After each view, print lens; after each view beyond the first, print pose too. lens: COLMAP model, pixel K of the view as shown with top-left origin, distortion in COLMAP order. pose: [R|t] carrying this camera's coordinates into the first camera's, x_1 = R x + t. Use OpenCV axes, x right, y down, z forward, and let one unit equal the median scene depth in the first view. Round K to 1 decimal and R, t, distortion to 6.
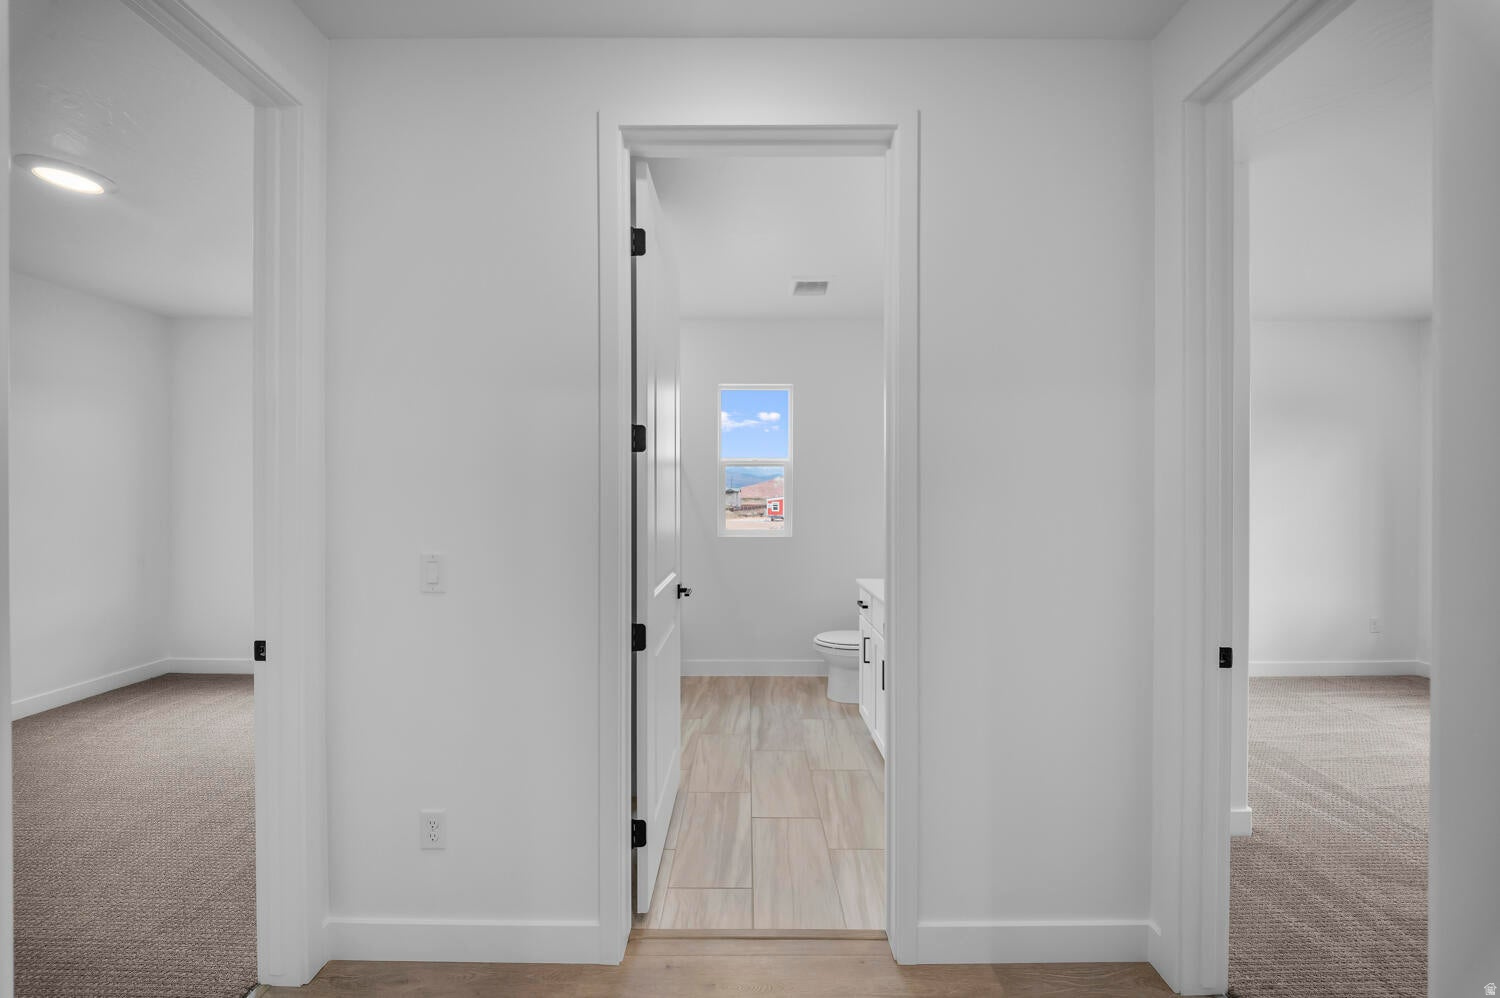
lens RADIAL K [[524.0, 0, 749.9], [0, 524.0, 498.6], [0, 0, 1]] dist [-0.002776, -0.000158]
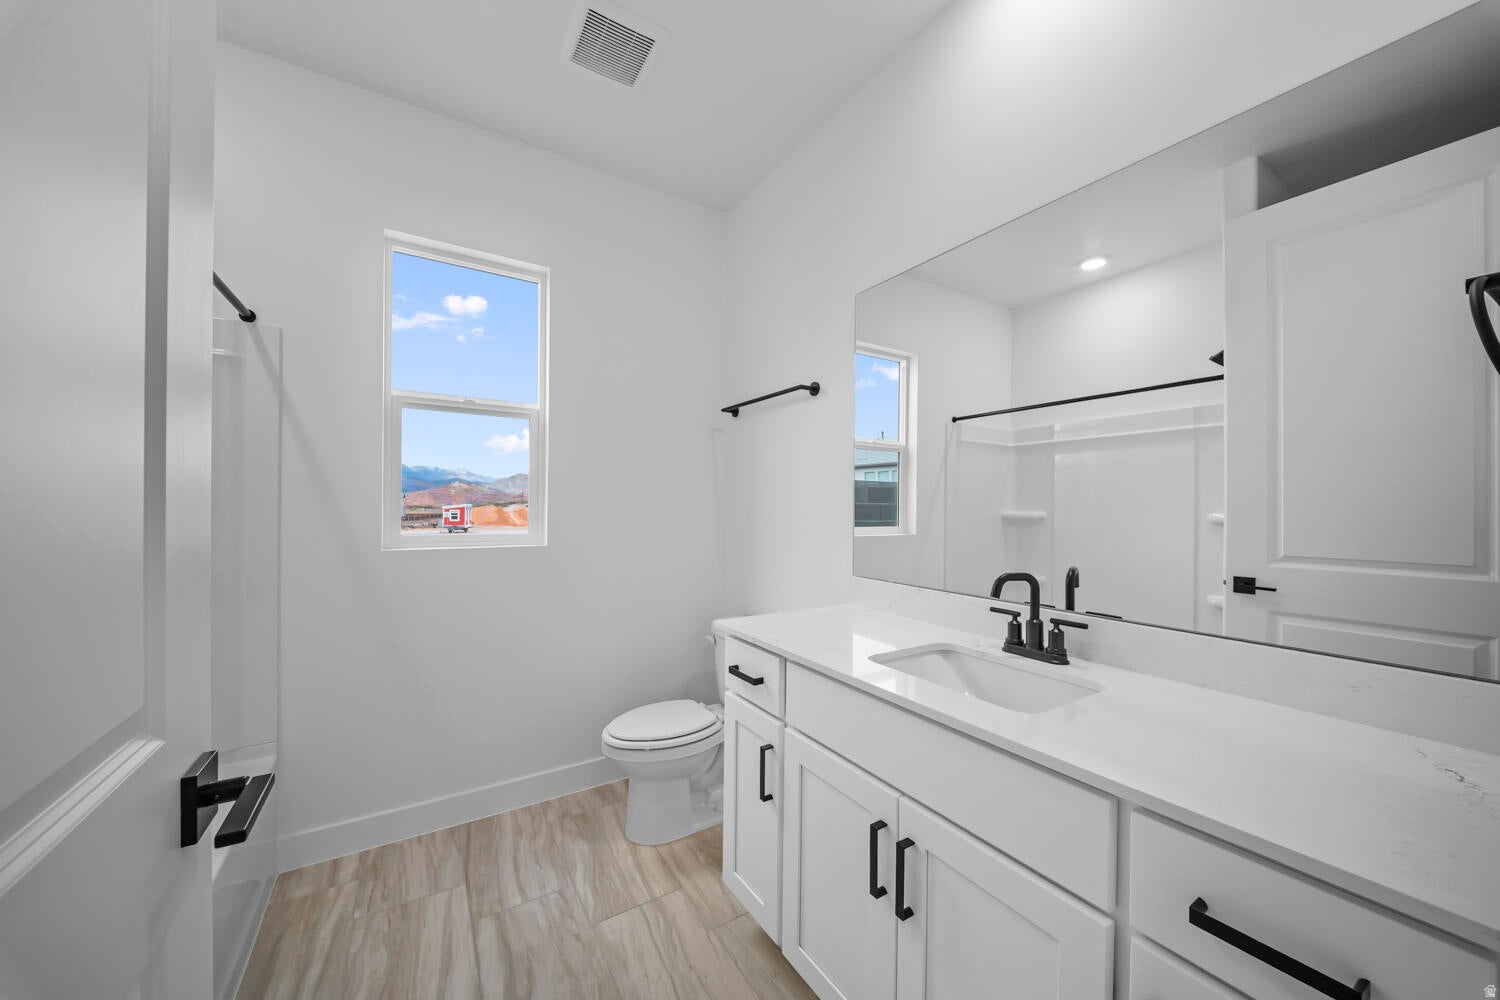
lens RADIAL K [[524.0, 0, 743.4], [0, 524.0, 503.2], [0, 0, 1]] dist [-0.002776, -0.000158]
pose [[0.847825, 0.005119, 0.530251, -0.036195], [-0.000218, 0.999957, -0.009306, 0.033652], [-0.530276, 0.007774, 0.847790, 0.432495]]
